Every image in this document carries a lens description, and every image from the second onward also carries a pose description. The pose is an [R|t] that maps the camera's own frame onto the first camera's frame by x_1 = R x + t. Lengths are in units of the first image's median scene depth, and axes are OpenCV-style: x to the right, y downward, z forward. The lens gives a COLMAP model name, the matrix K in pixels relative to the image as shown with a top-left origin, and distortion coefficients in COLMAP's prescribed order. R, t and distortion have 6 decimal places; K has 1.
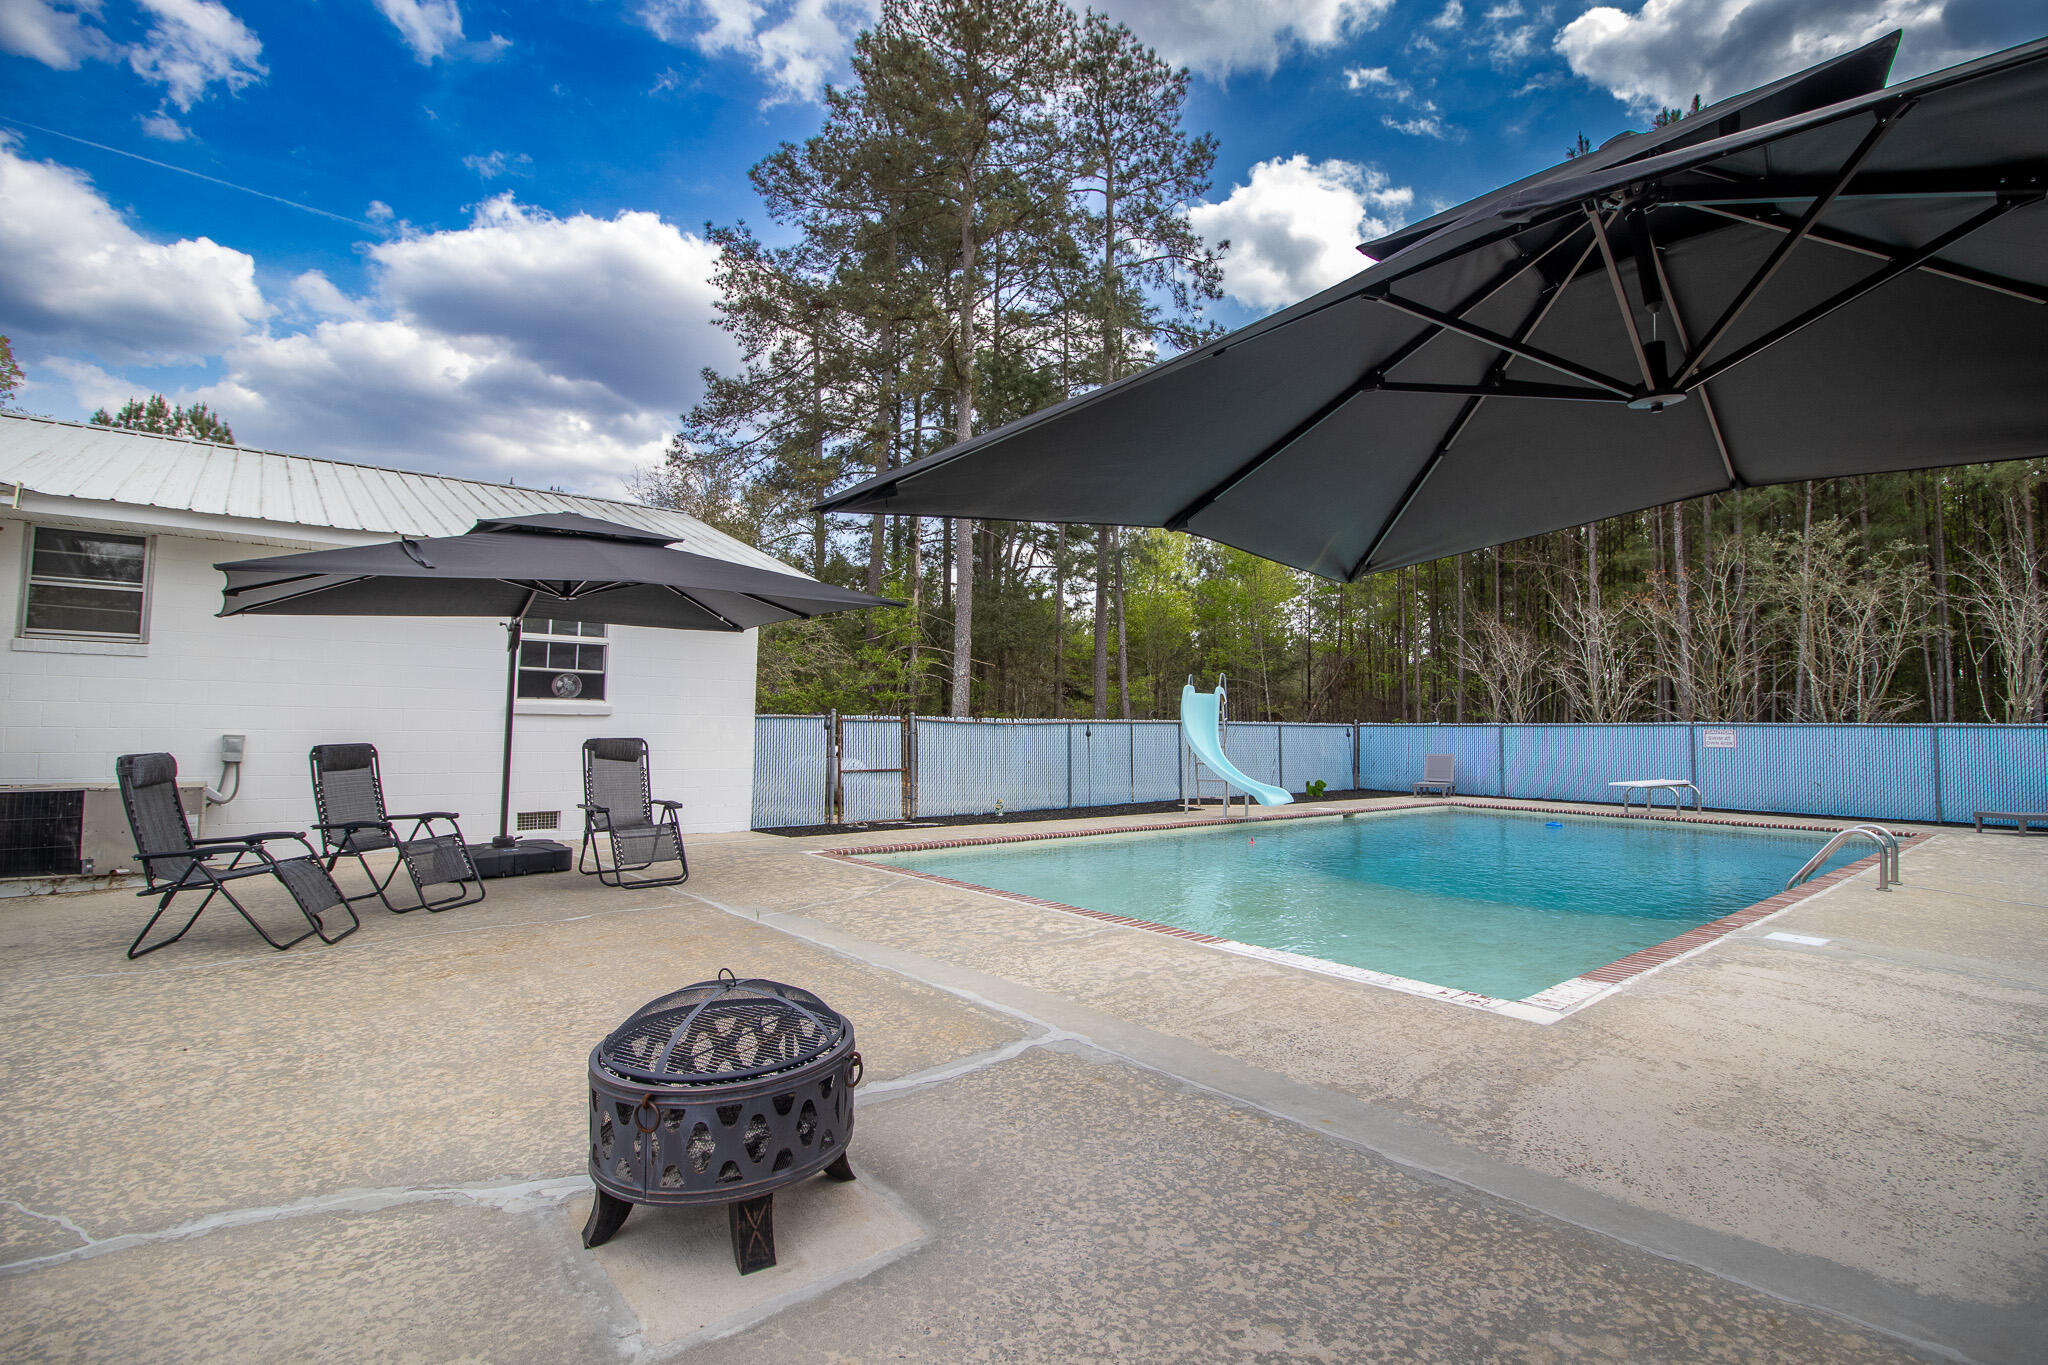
lens RADIAL K [[957.5, 0, 1024.0], [0, 957.5, 682.5], [0, 0, 1]] dist [-0.014094, -0.004021]
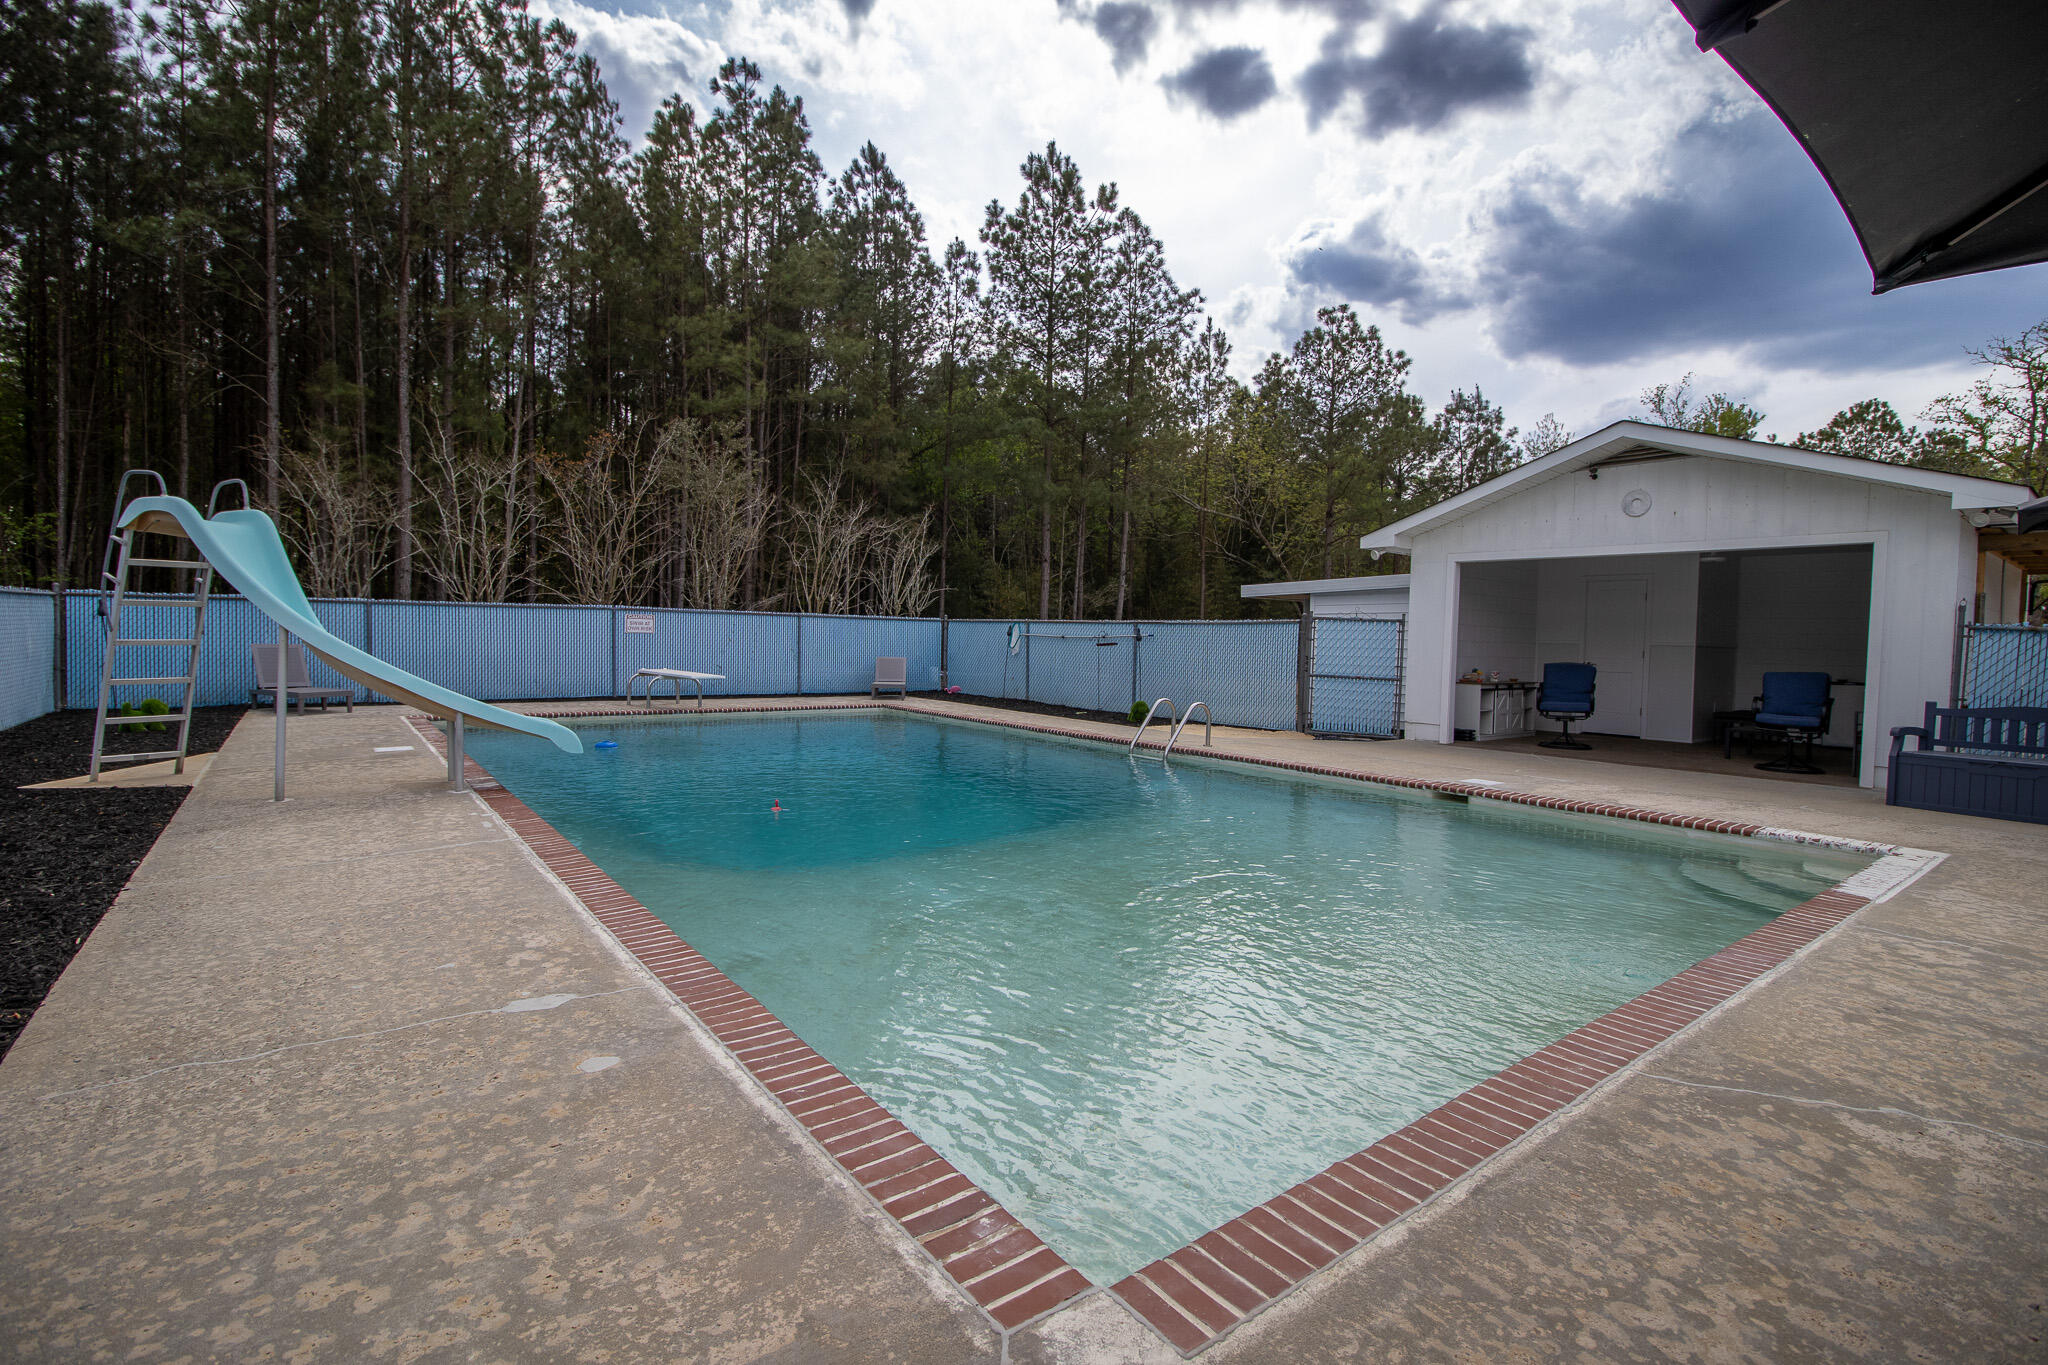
lens RADIAL K [[957.5, 0, 1024.0], [0, 957.5, 682.5], [0, 0, 1]] dist [-0.014094, -0.004021]
pose [[0.038623, -0.059459, 0.997483, -0.421735], [-0.074610, 0.995270, 0.062217, 0.053710], [-0.996465, -0.076825, 0.034004, 1.057469]]
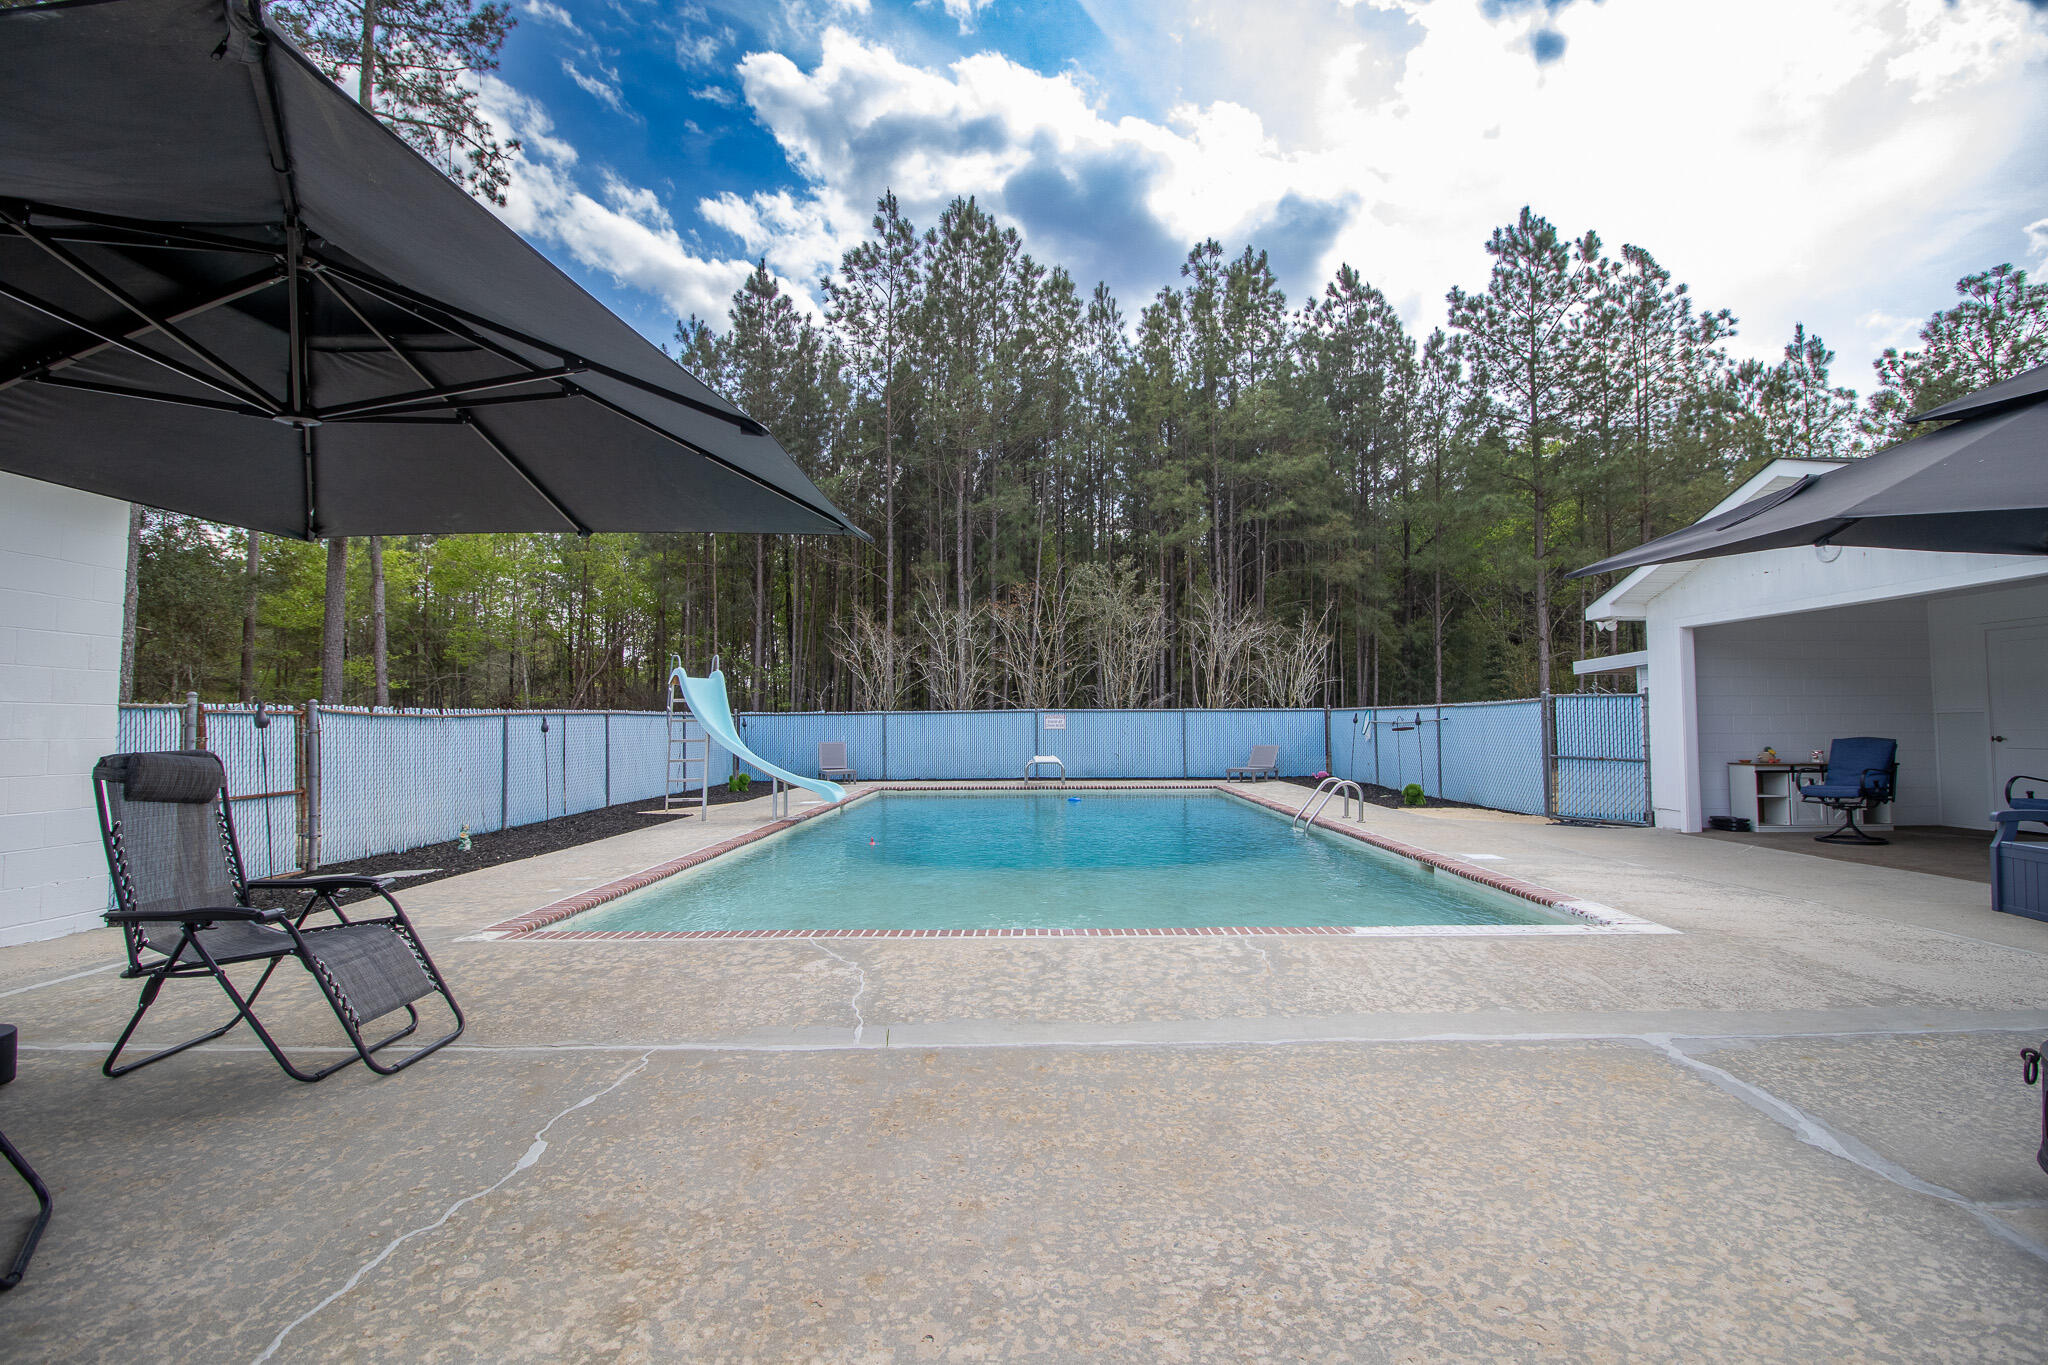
lens RADIAL K [[957.5, 0, 1024.0], [0, 957.5, 682.5], [0, 0, 1]] dist [-0.014094, -0.004021]
pose [[0.638424, 0.015917, 0.769520, -0.503666], [-0.024683, 0.999695, -0.000200, 0.014594], [-0.769289, -0.018866, 0.638623, 0.410421]]
